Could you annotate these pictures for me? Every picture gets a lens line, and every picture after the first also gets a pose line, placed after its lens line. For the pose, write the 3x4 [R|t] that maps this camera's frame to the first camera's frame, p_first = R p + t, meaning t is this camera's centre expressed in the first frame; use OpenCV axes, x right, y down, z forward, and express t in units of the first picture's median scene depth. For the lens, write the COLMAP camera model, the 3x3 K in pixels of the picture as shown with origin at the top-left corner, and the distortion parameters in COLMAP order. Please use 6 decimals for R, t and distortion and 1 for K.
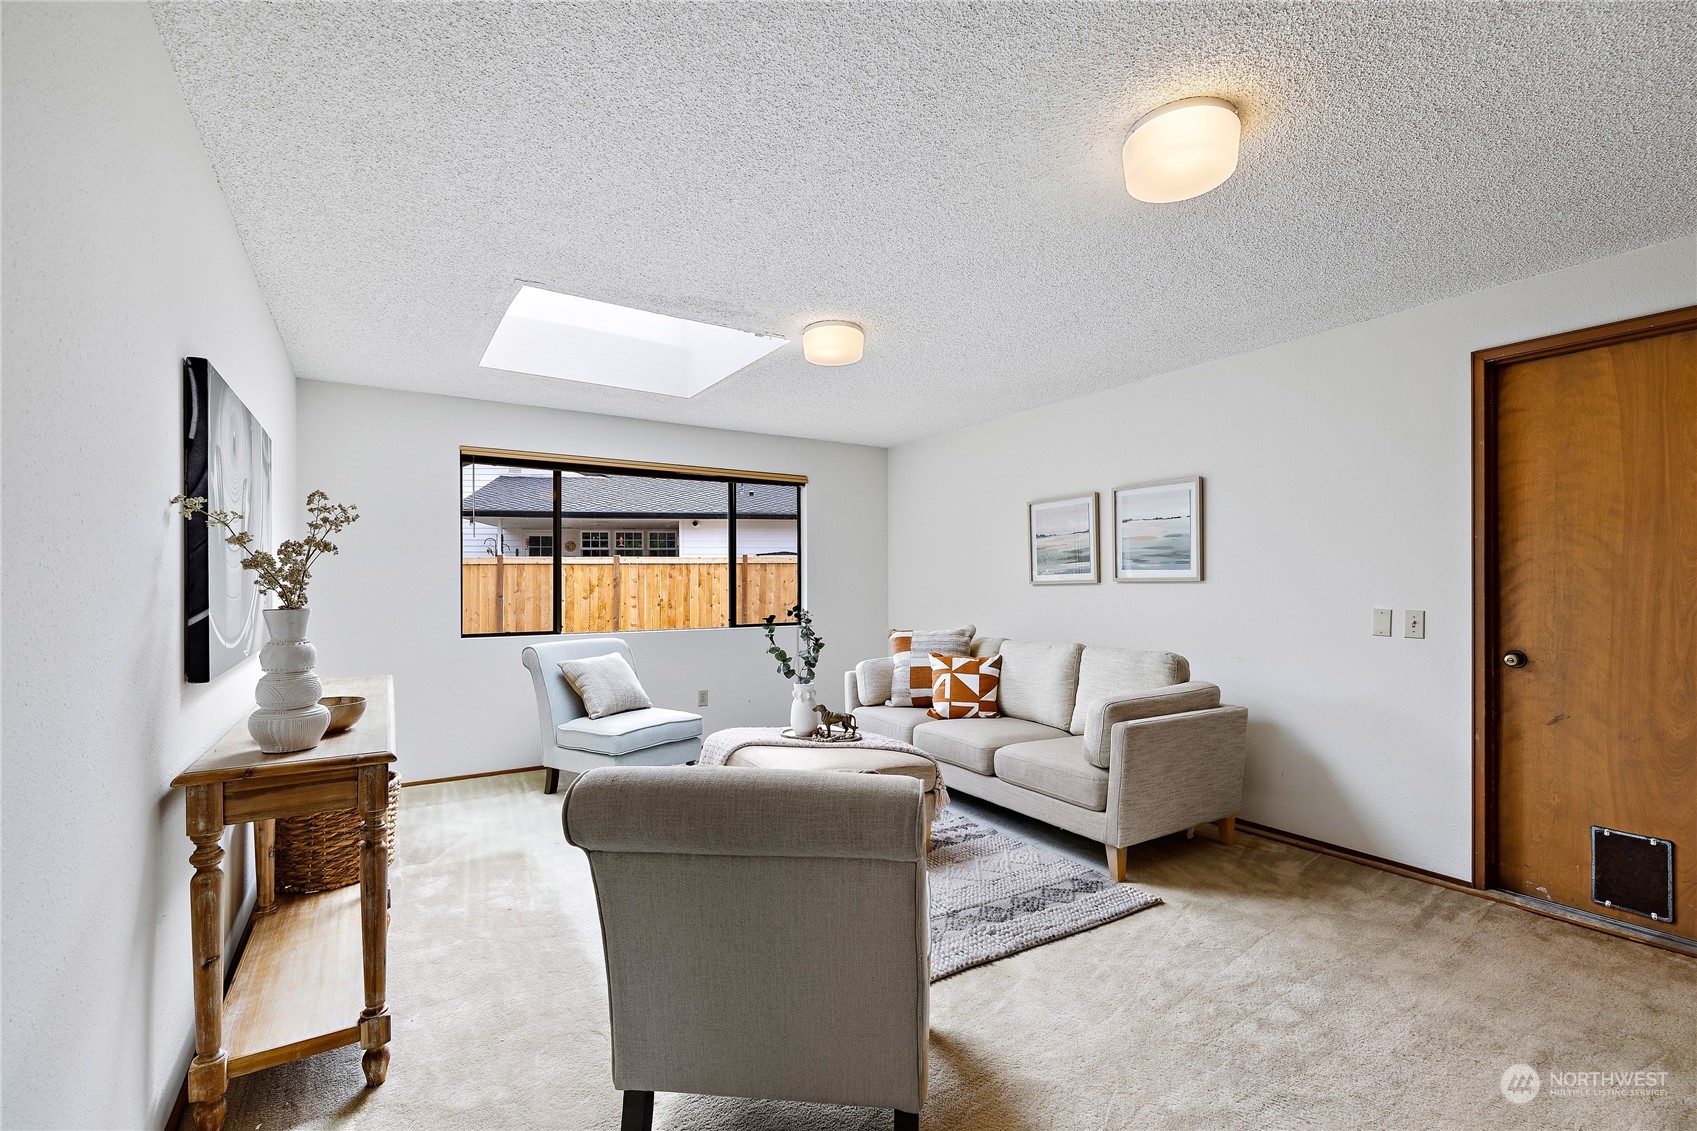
lens RADIAL K [[731.0, 0, 850.8], [0, 731.0, 573.3], [0, 0, 1]] dist [0.000376, 0.000130]
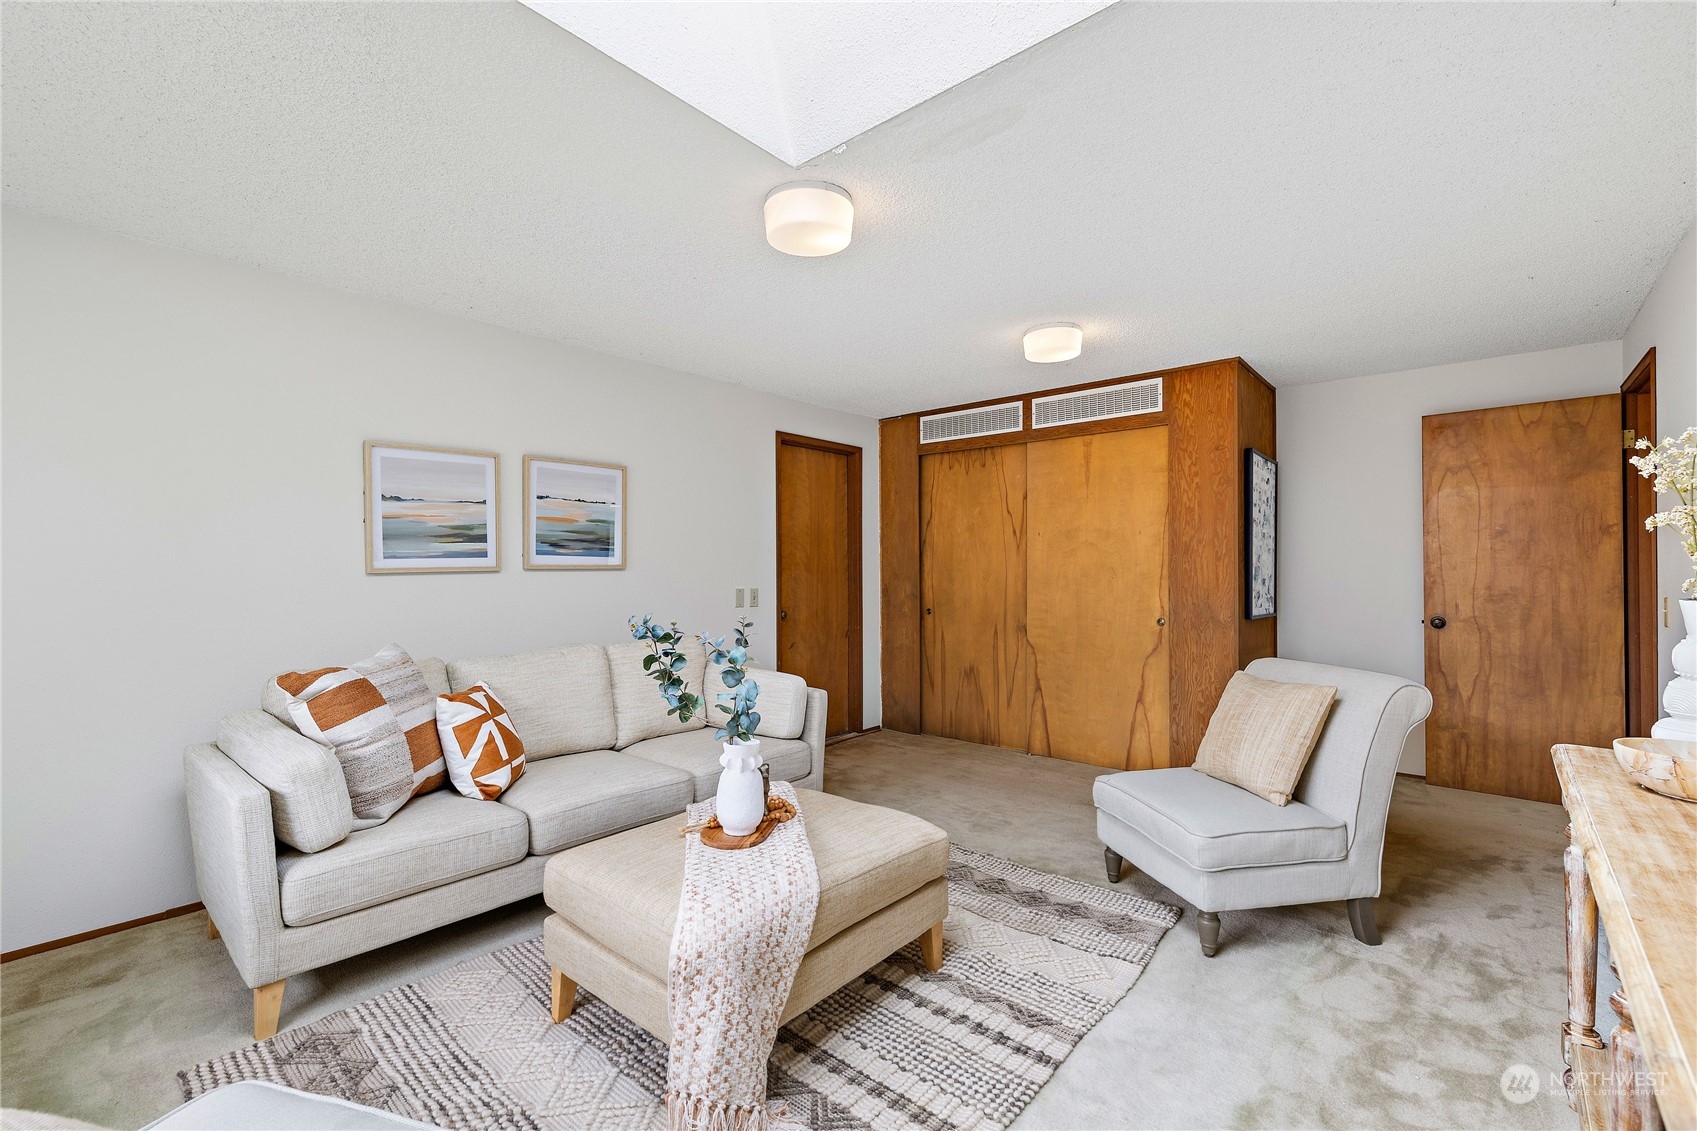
lens RADIAL K [[731.0, 0, 851.9], [0, 731.0, 571.8], [0, 0, 1]] dist [0.000376, 0.000130]
pose [[-0.277642, 0.004623, 0.960673, -0.537874], [-0.004798, 0.999969, -0.006199, 0.018131], [-0.960673, -0.006331, -0.277612, 0.897954]]
